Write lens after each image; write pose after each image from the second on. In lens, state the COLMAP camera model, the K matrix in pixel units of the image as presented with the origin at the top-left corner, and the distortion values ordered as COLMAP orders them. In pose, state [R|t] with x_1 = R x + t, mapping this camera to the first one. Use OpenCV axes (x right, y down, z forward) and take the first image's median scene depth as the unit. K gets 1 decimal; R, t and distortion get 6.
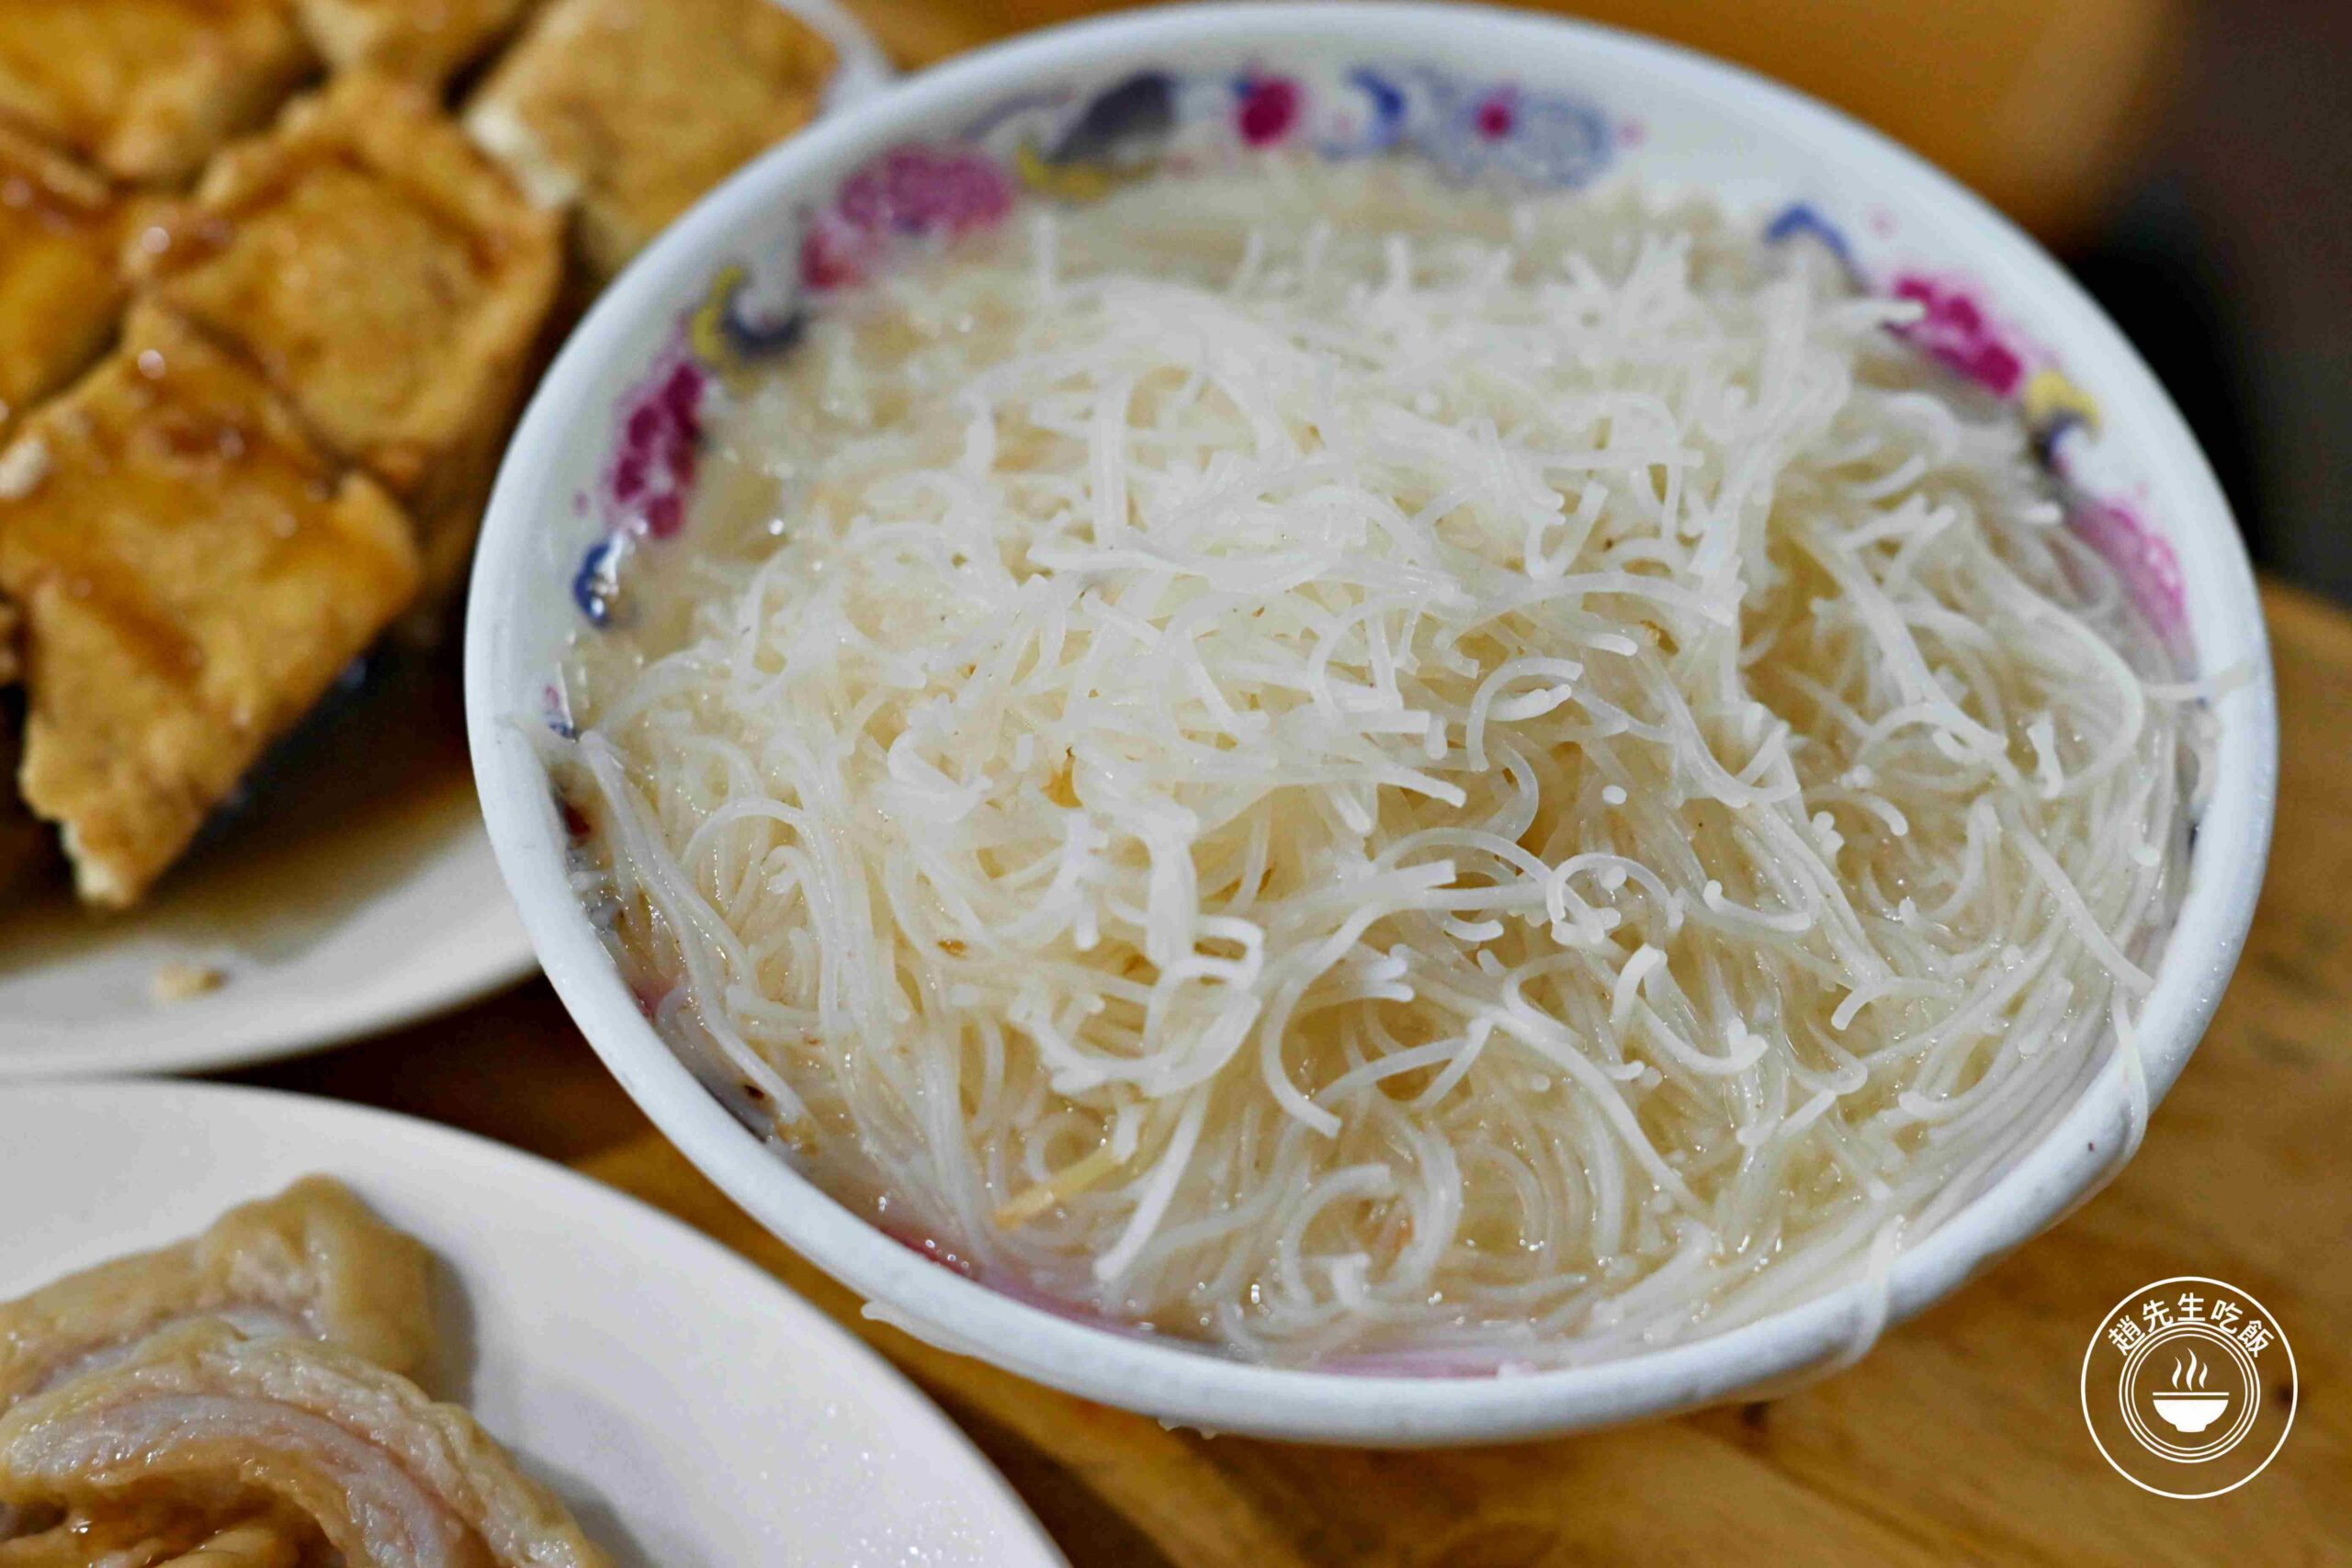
lens RADIAL K [[4933.5, 0, 1161.5], [0, 4933.5, 794.1], [0, 0, 1]] dist [-0.026739, 0.000000]
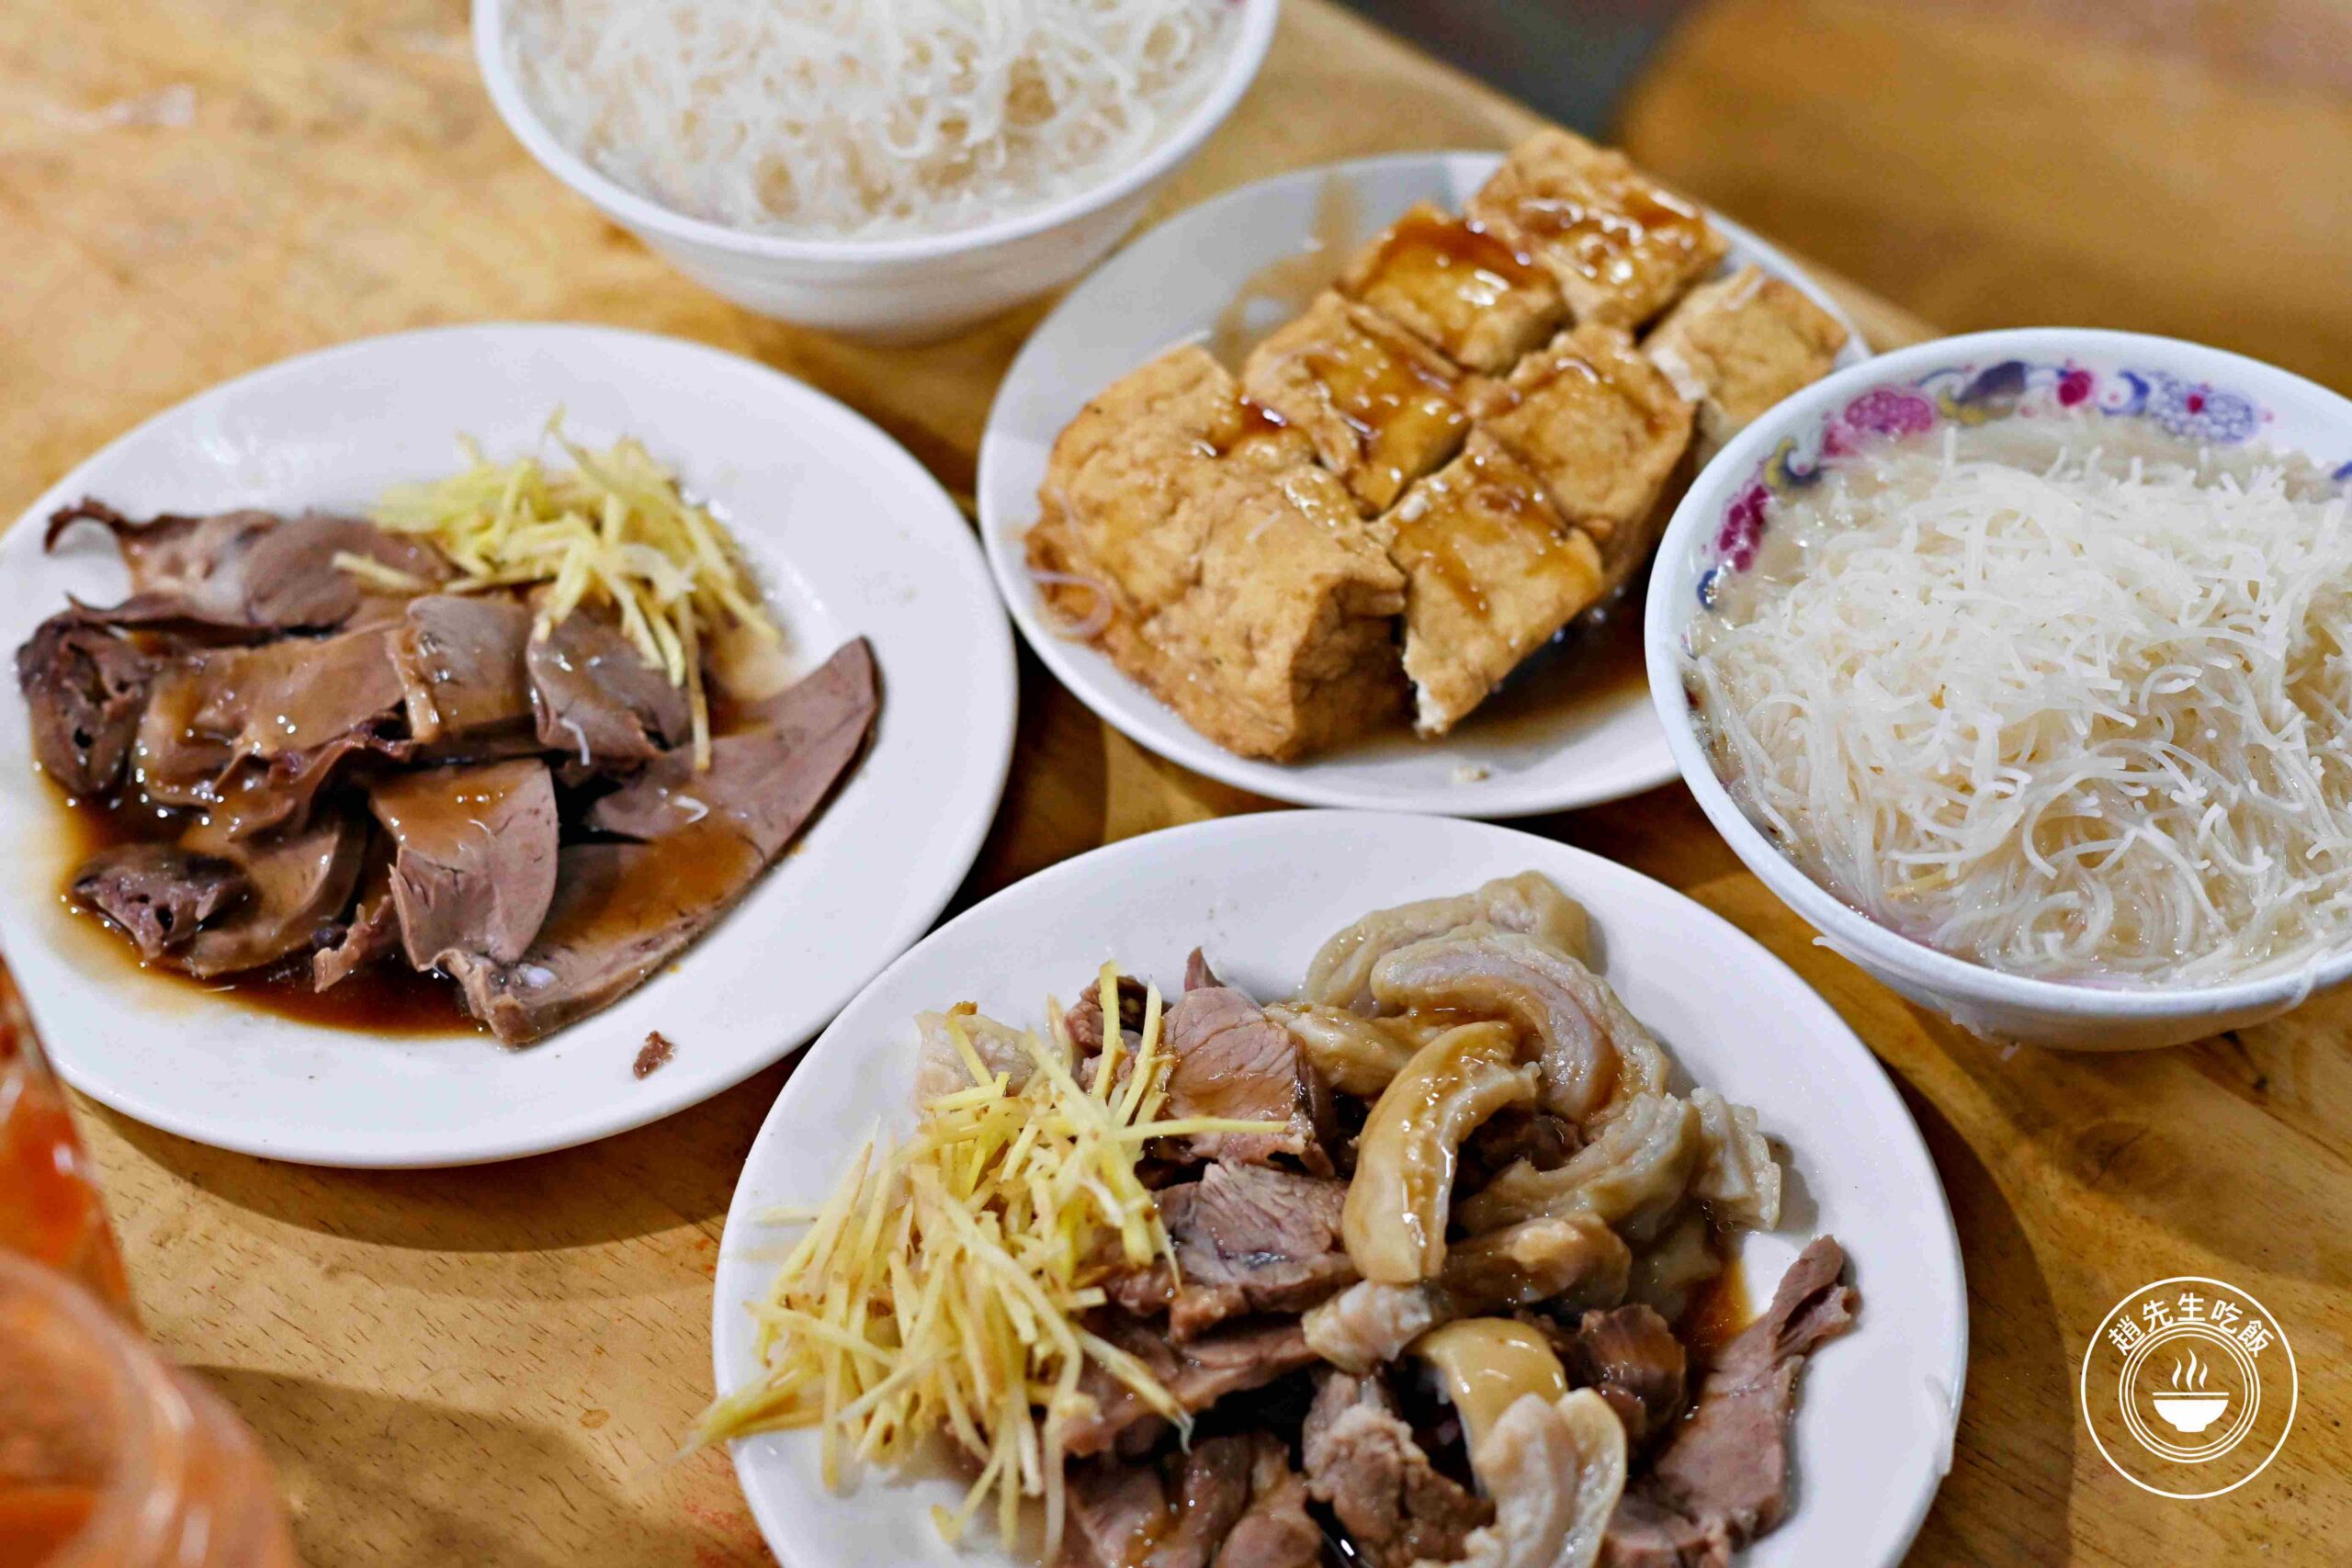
lens RADIAL K [[4933.5, 0, 1171.7], [0, 4933.5, 772.7], [0, 0, 1]] dist [-0.026739, 0.000000]
pose [[0.982327, 0.105475, -0.154625, -0.012113], [-0.114143, 0.992291, -0.048272, 0.155041], [0.148342, 0.065068, 0.986793, -1.012344]]
